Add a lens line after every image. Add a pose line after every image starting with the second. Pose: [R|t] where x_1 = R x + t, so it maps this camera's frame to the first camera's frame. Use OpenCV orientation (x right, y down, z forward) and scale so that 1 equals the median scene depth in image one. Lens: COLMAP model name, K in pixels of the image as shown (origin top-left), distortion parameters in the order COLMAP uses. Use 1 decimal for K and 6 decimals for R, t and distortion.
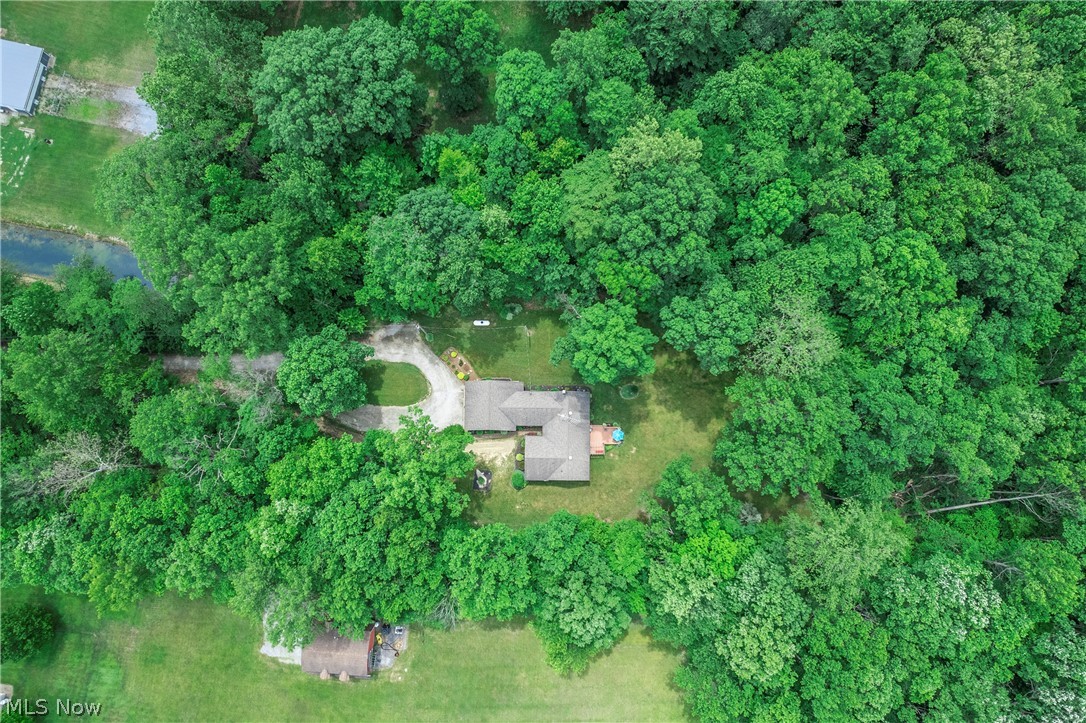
lens RADIAL K [[694.3, 0, 543.0], [0, 694.3, 361.5], [0, 0, 1]] dist [-0.083057, 0.086341]
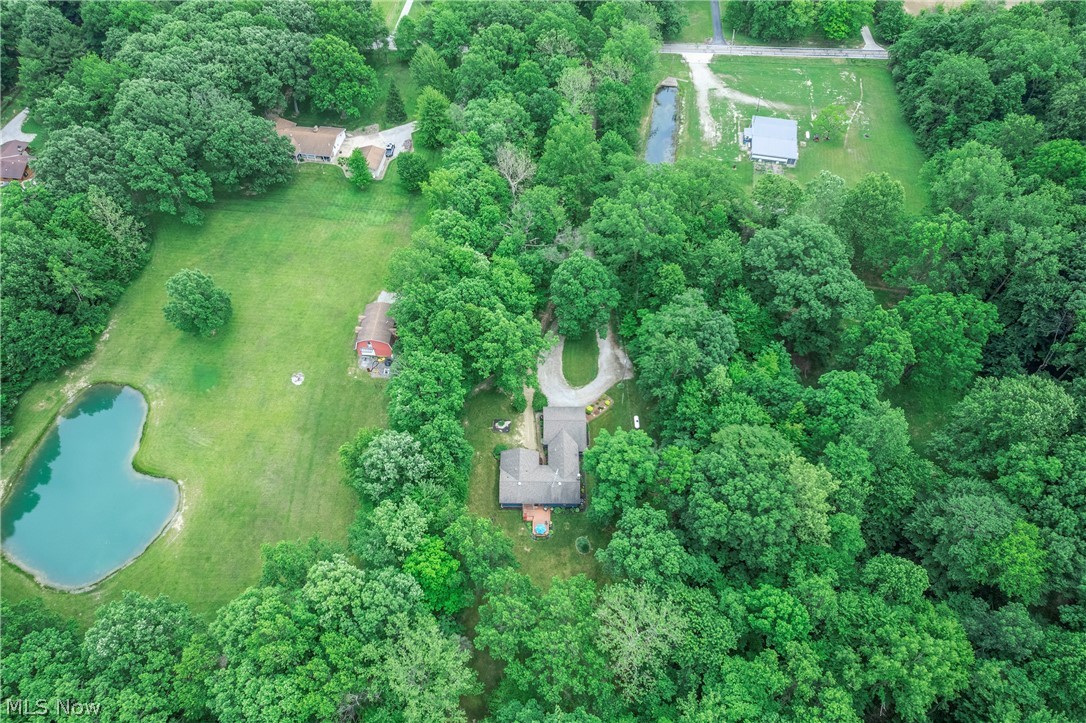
lens RADIAL K [[694.3, 0, 543.0], [0, 694.3, 361.5], [0, 0, 1]] dist [-0.083057, 0.086341]
pose [[0.011371, 0.808274, -0.588697, 0.525448], [-0.990540, 0.089622, 0.103916, -0.031260], [0.136753, 0.581946, 0.801647, -0.001753]]
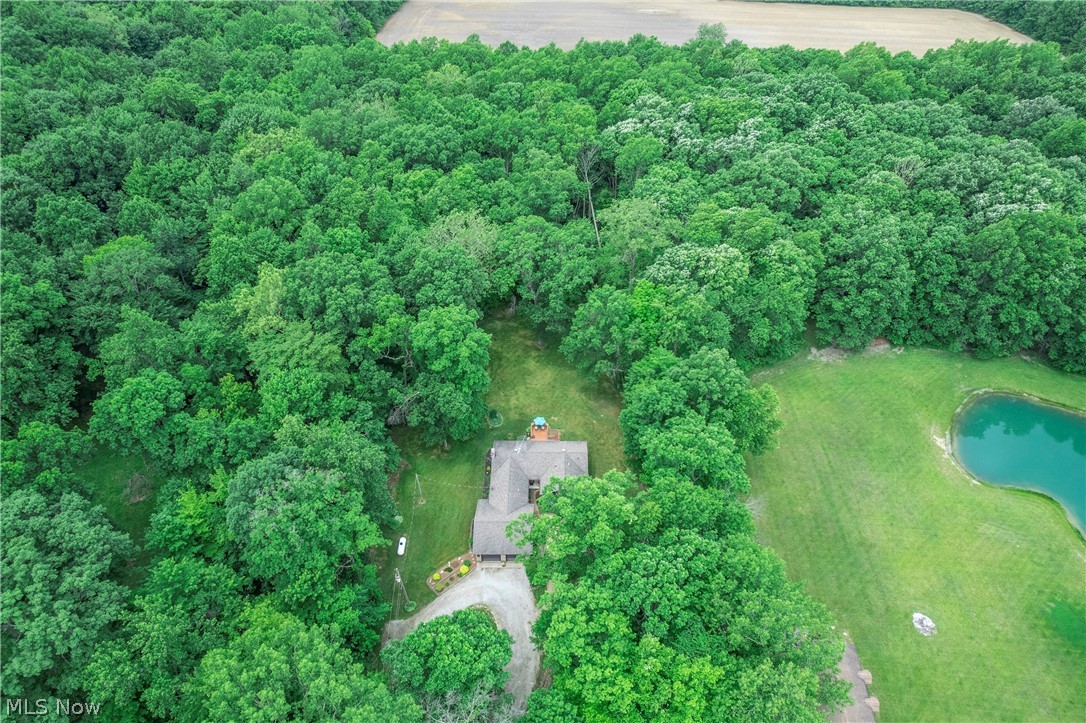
lens RADIAL K [[694.3, 0, 543.0], [0, 694.3, 361.5], [0, 0, 1]] dist [-0.083057, 0.086341]
pose [[0.002172, -0.660048, 0.751221, -0.575742], [0.989095, 0.112045, 0.095587, 0.007448], [-0.147262, 0.742821, 0.653093, 0.294835]]
